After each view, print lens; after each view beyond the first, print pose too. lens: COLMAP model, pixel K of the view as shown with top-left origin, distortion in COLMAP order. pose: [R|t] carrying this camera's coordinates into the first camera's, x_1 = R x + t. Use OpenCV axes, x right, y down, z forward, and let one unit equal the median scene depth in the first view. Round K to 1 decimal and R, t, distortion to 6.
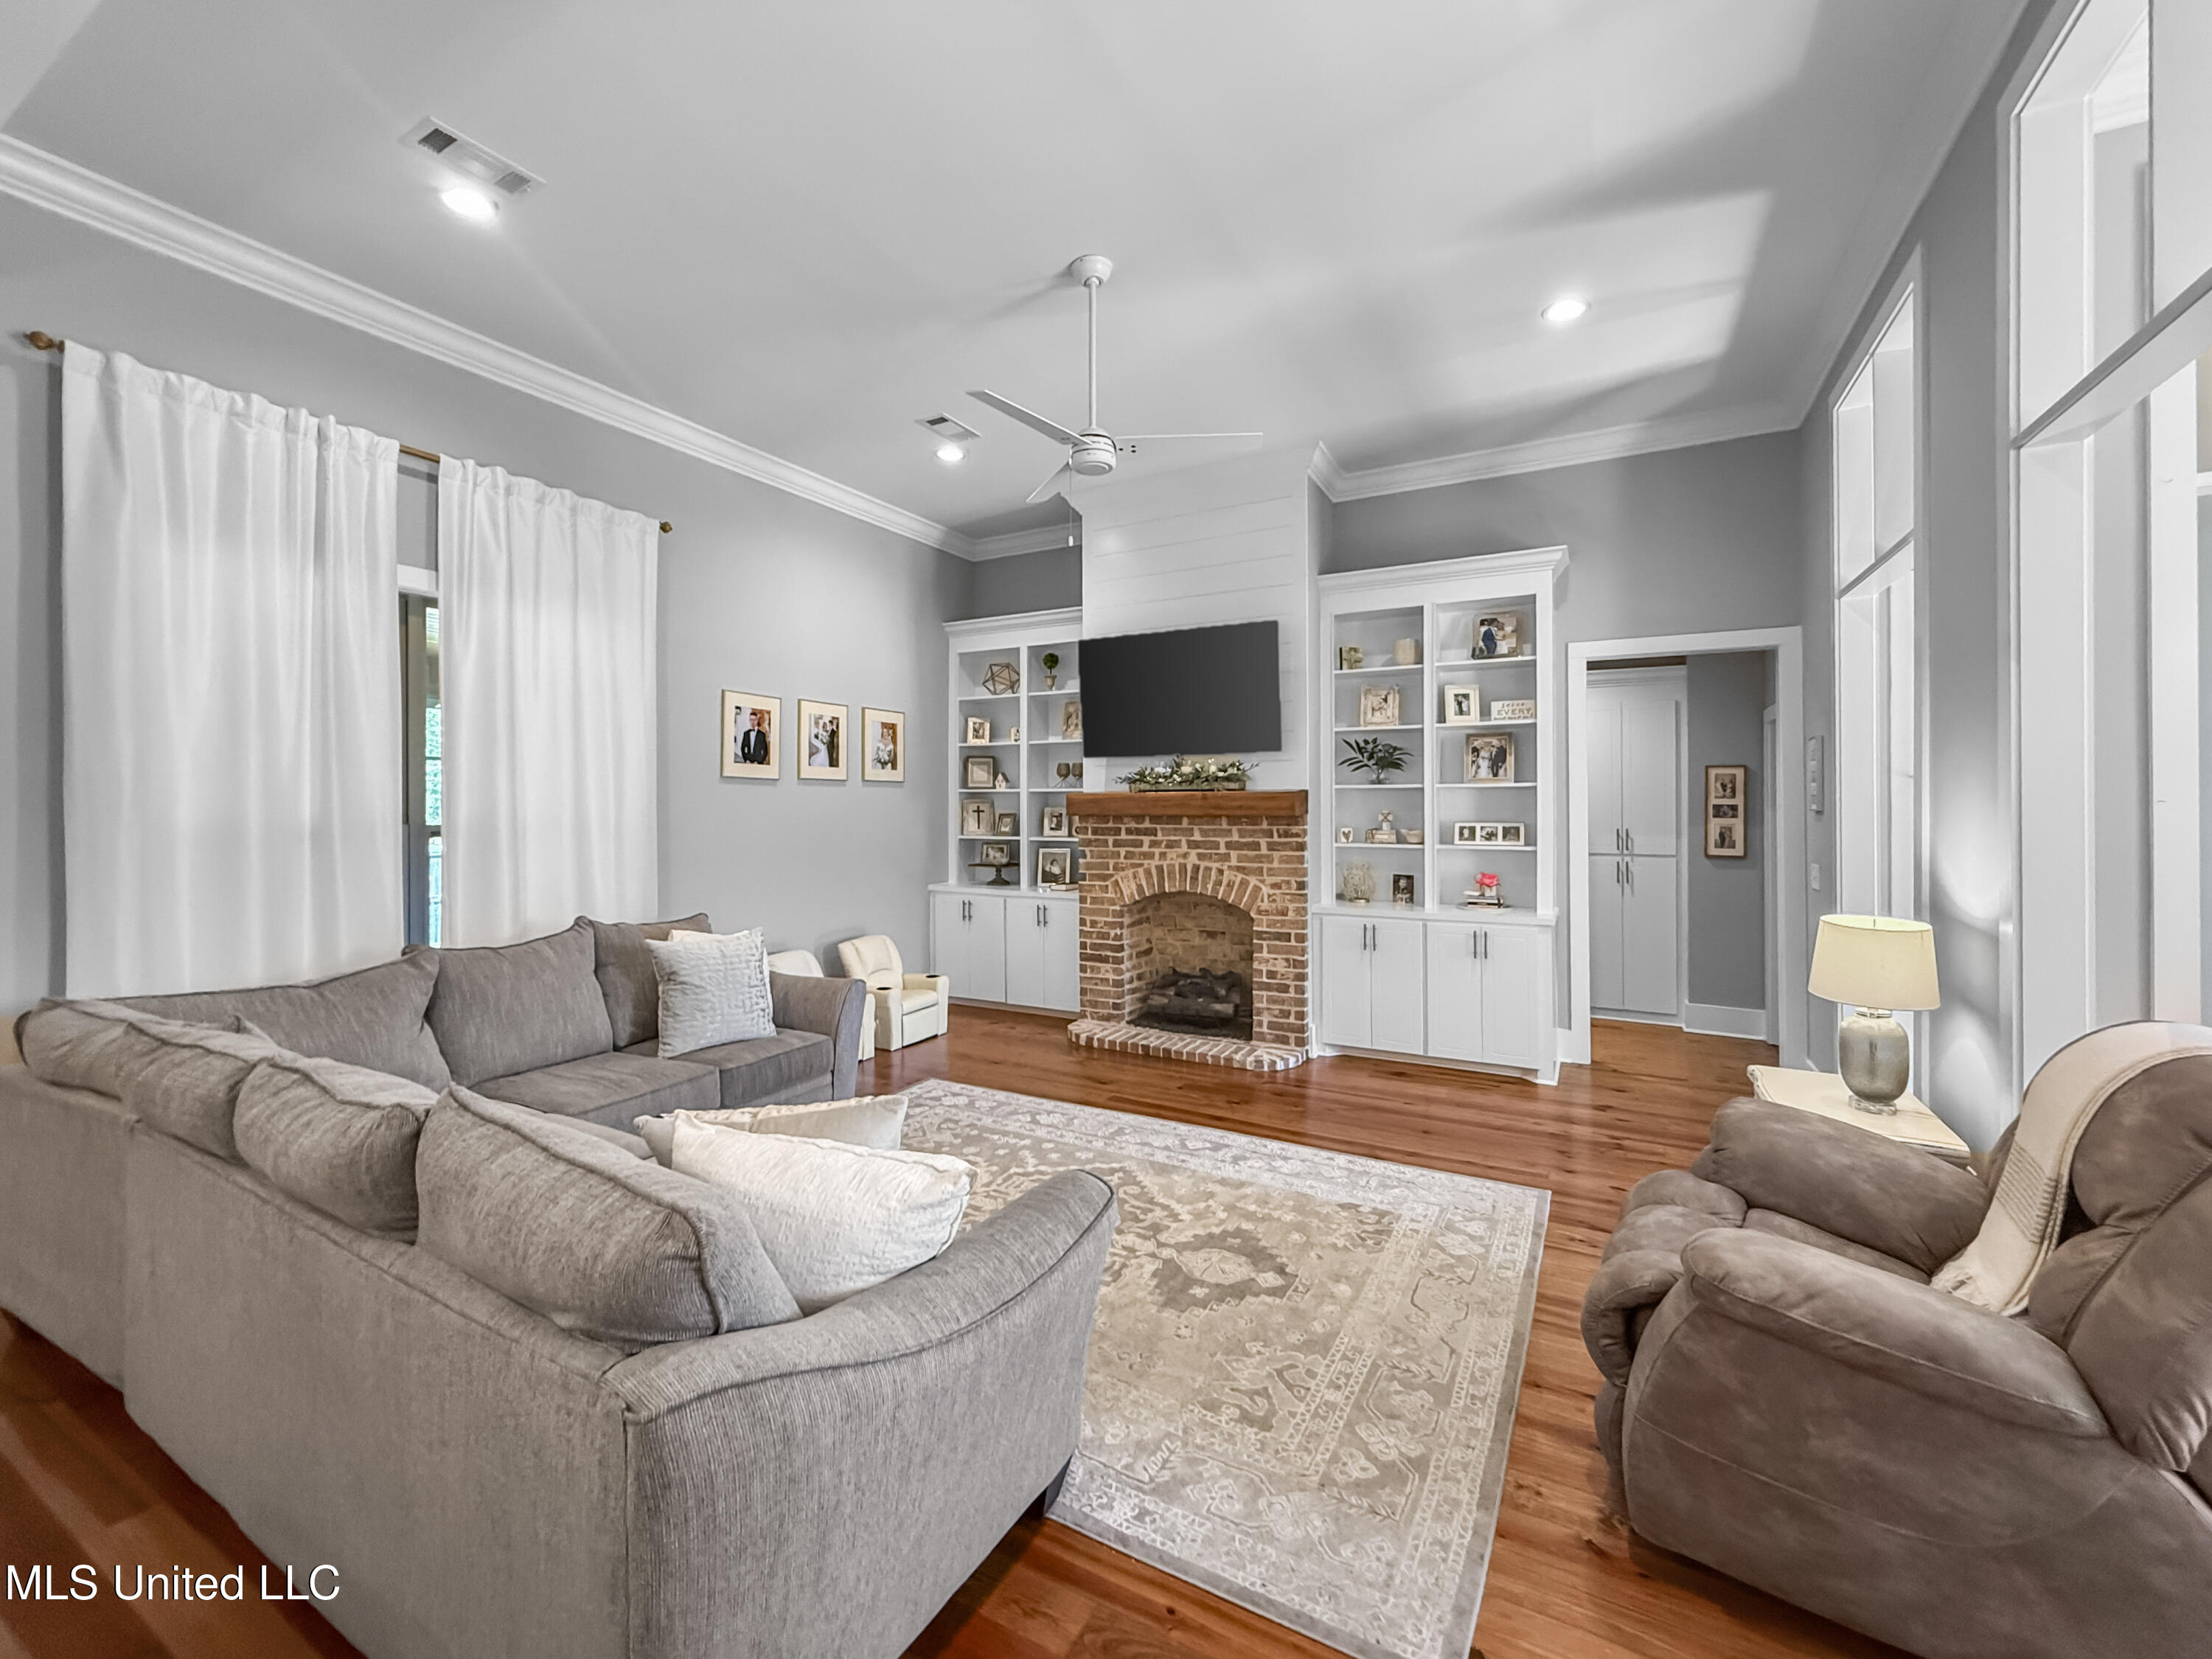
lens RADIAL K [[899.7, 0, 1140.3], [0, 899.7, 798.9], [0, 0, 1]] dist [-0.001673, 0.001022]
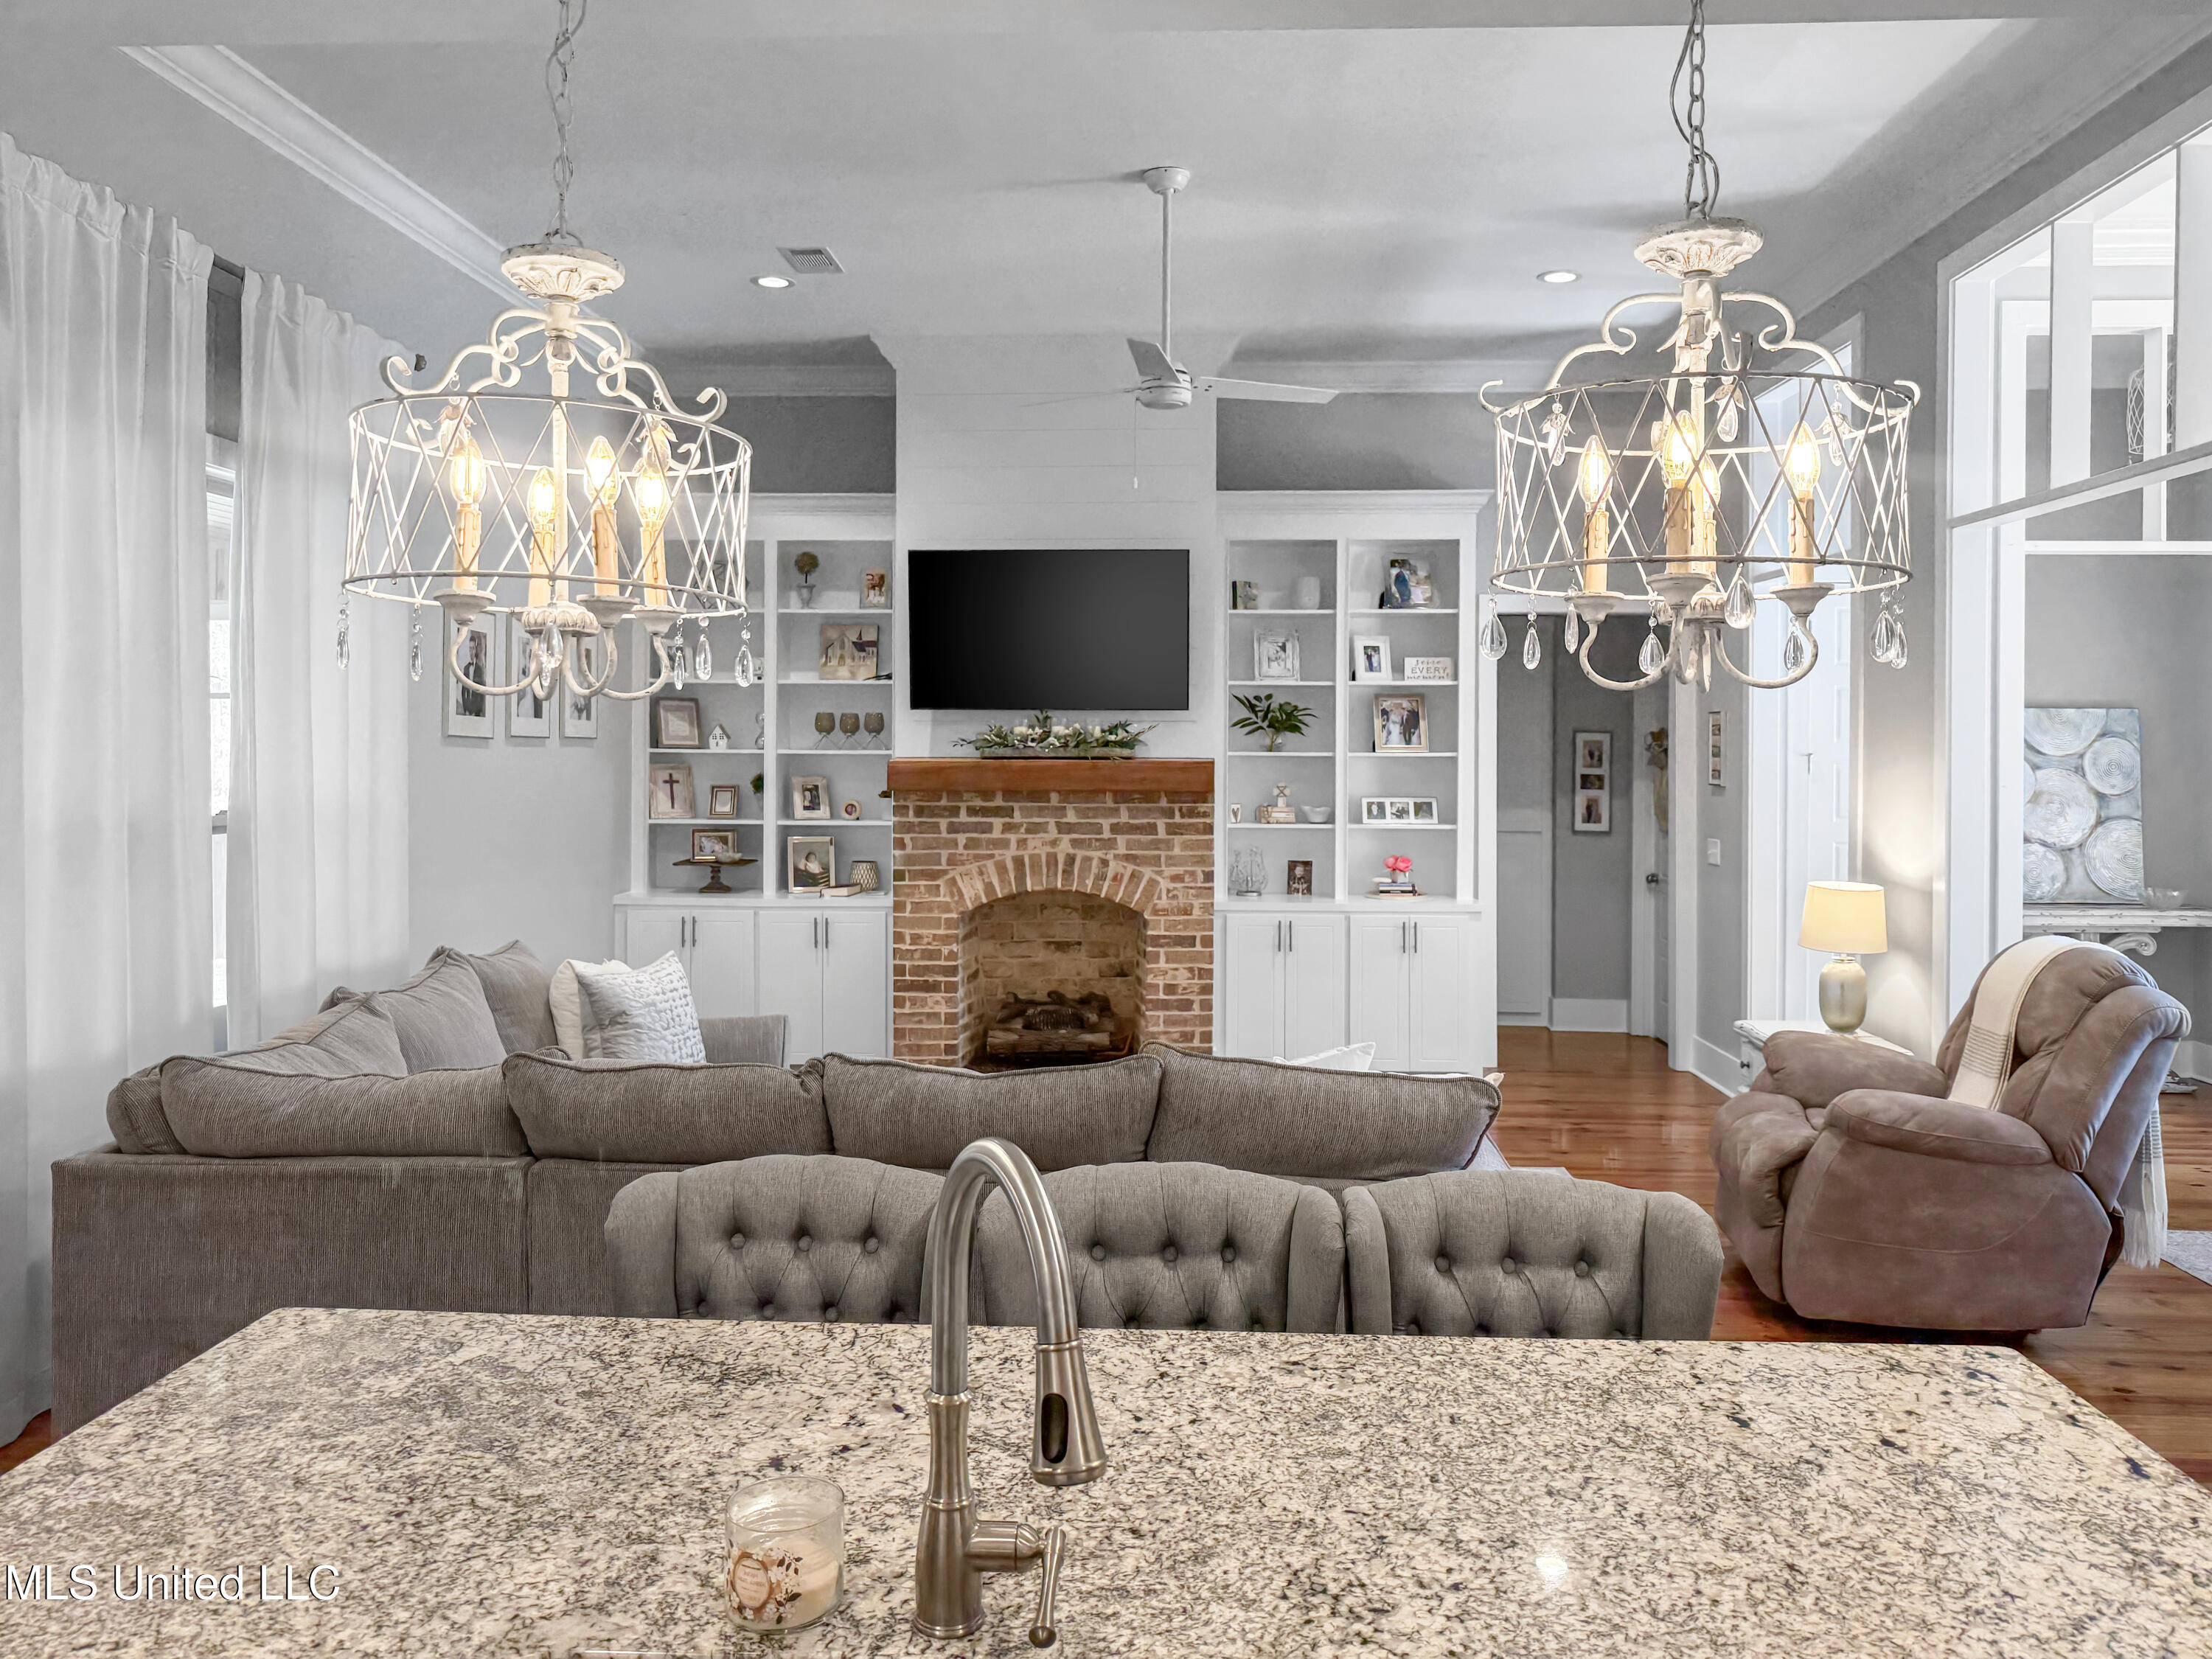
lens RADIAL K [[1559.9, 0, 1189.8], [0, 1559.9, 757.2], [0, 0, 1]] dist [-0.003403, -0.005663]
pose [[0.894587, 0.004729, 0.446868, -0.445104], [-0.009666, 0.999915, 0.008768, -0.022519], [-0.446789, -0.012163, 0.894557, -0.238110]]
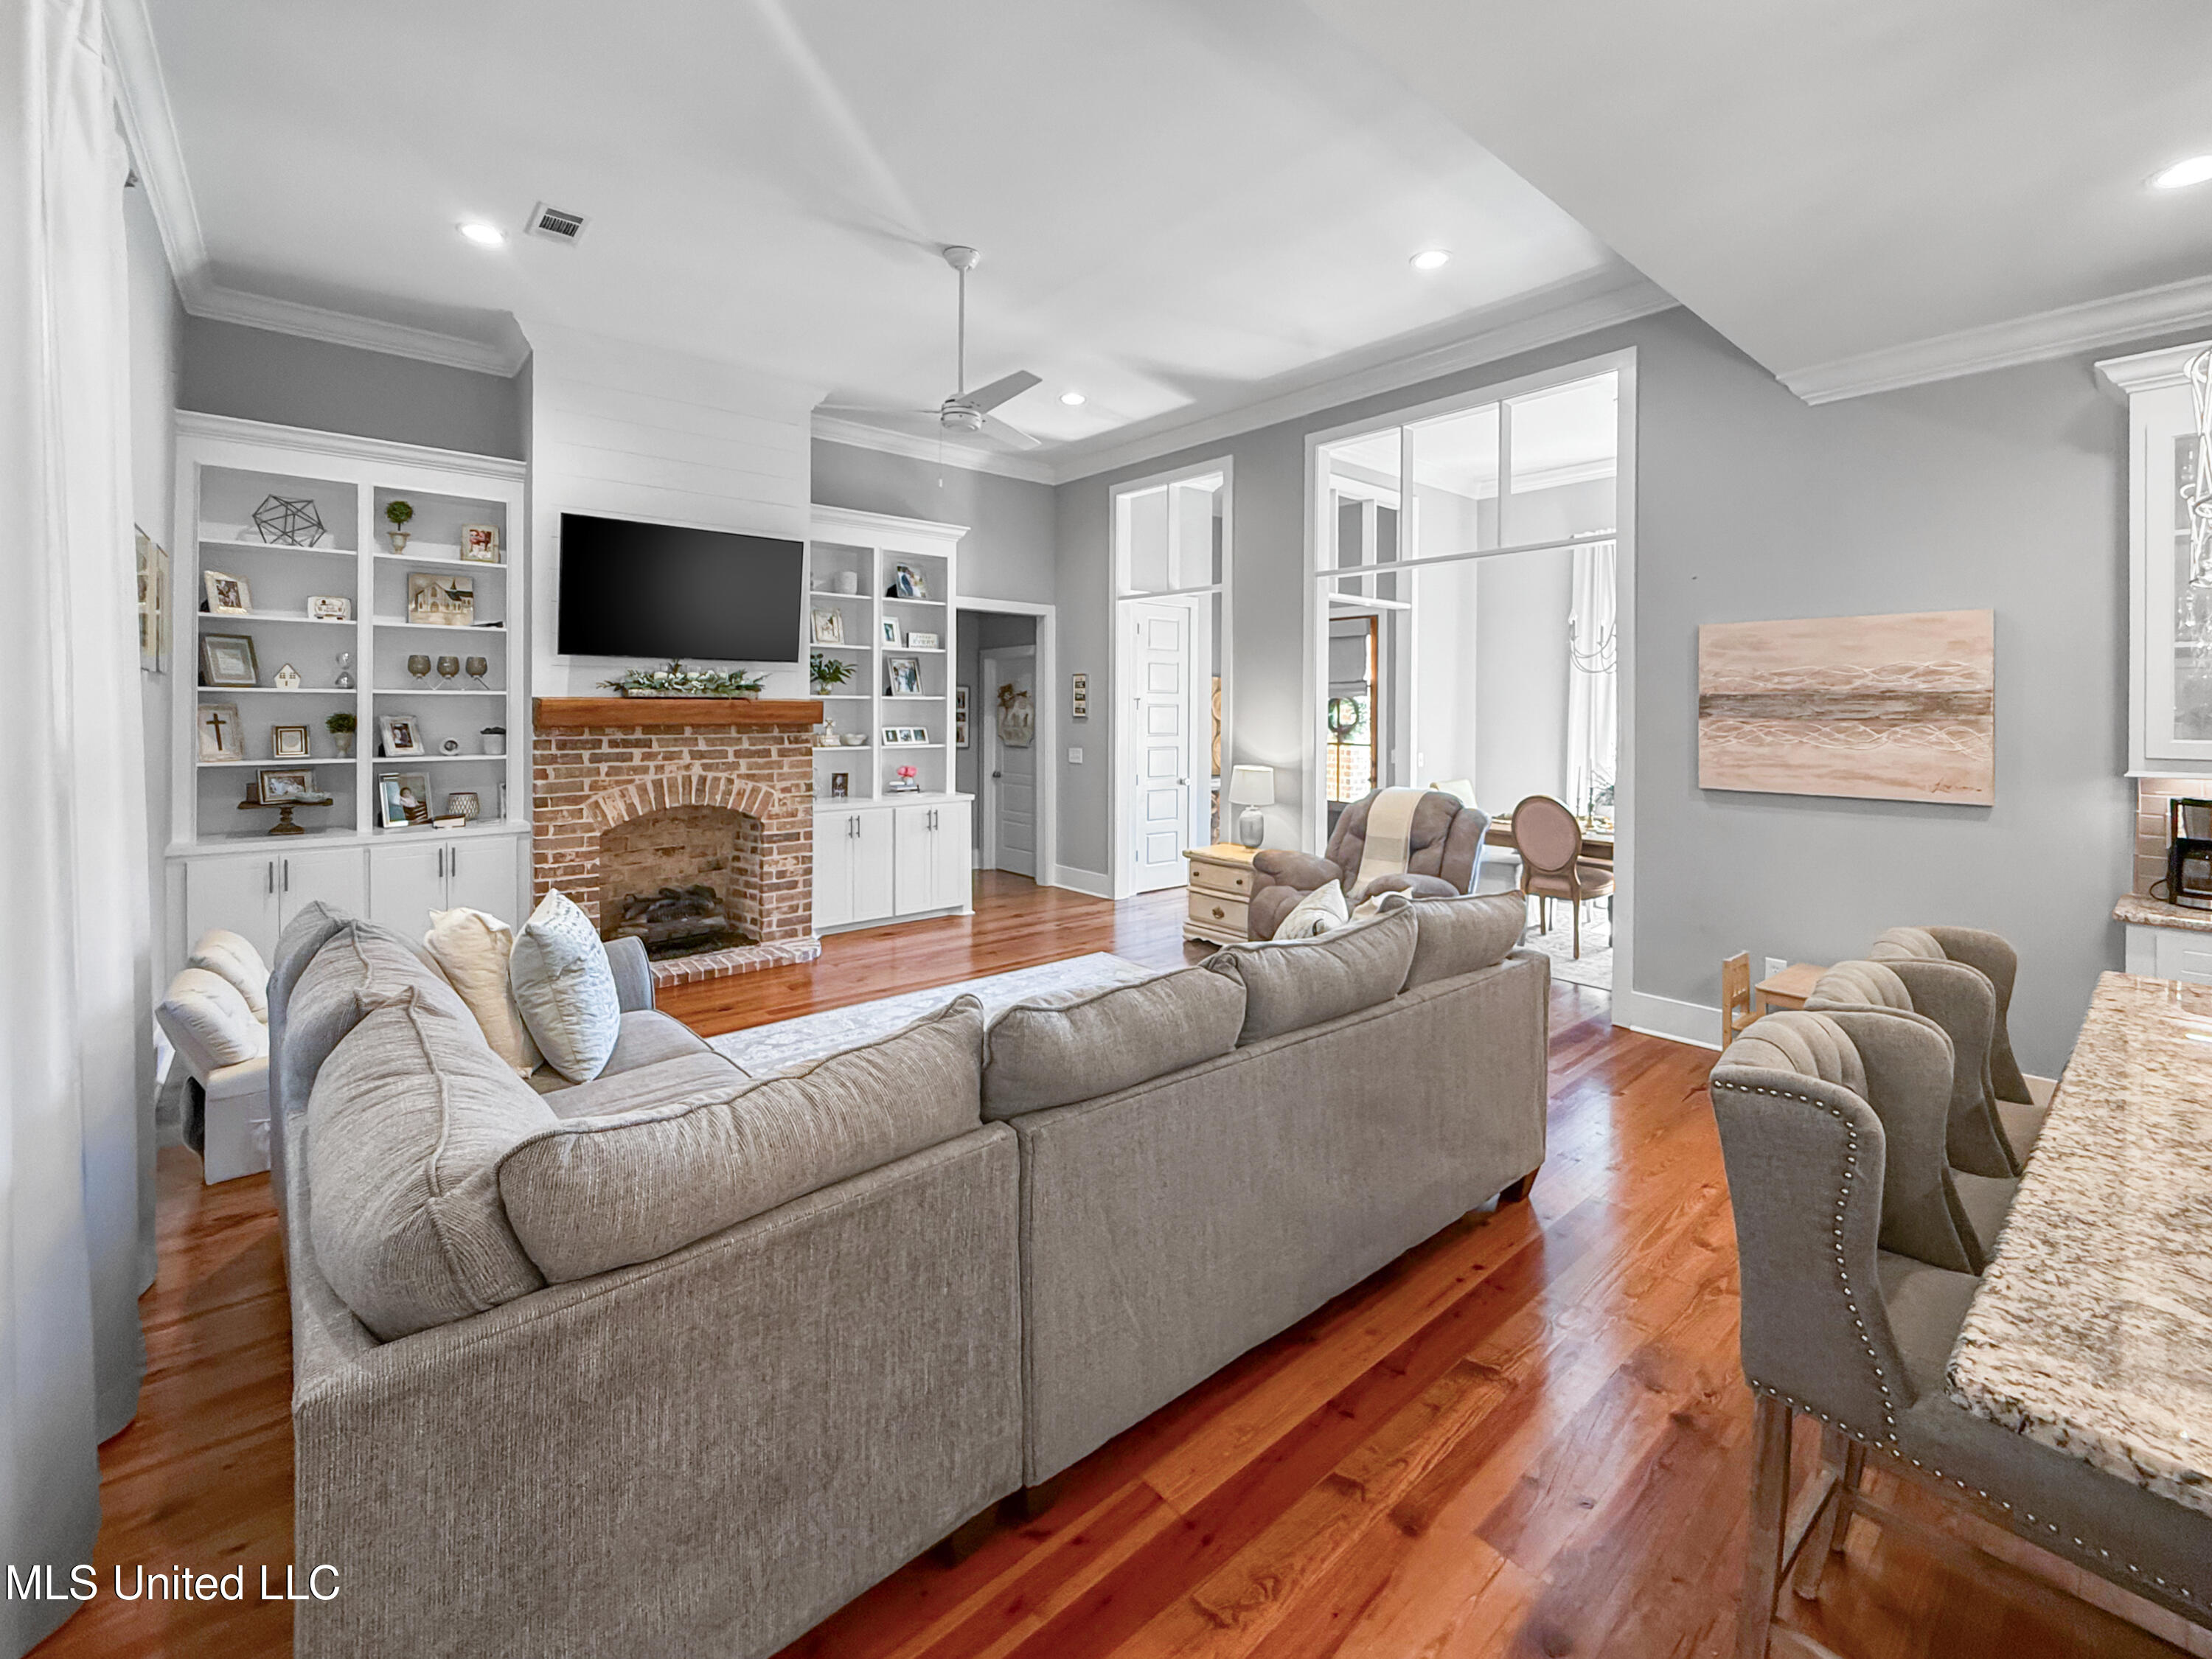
lens RADIAL K [[899.7, 0, 1112.9], [0, 899.7, 711.0], [0, 0, 1]] dist [-0.001673, 0.001022]
pose [[0.375750, 0.001598, 0.926720, -0.662980], [-0.010432, 0.999942, 0.002506, -0.002648], [-0.926662, -0.010609, 0.375745, 0.239697]]
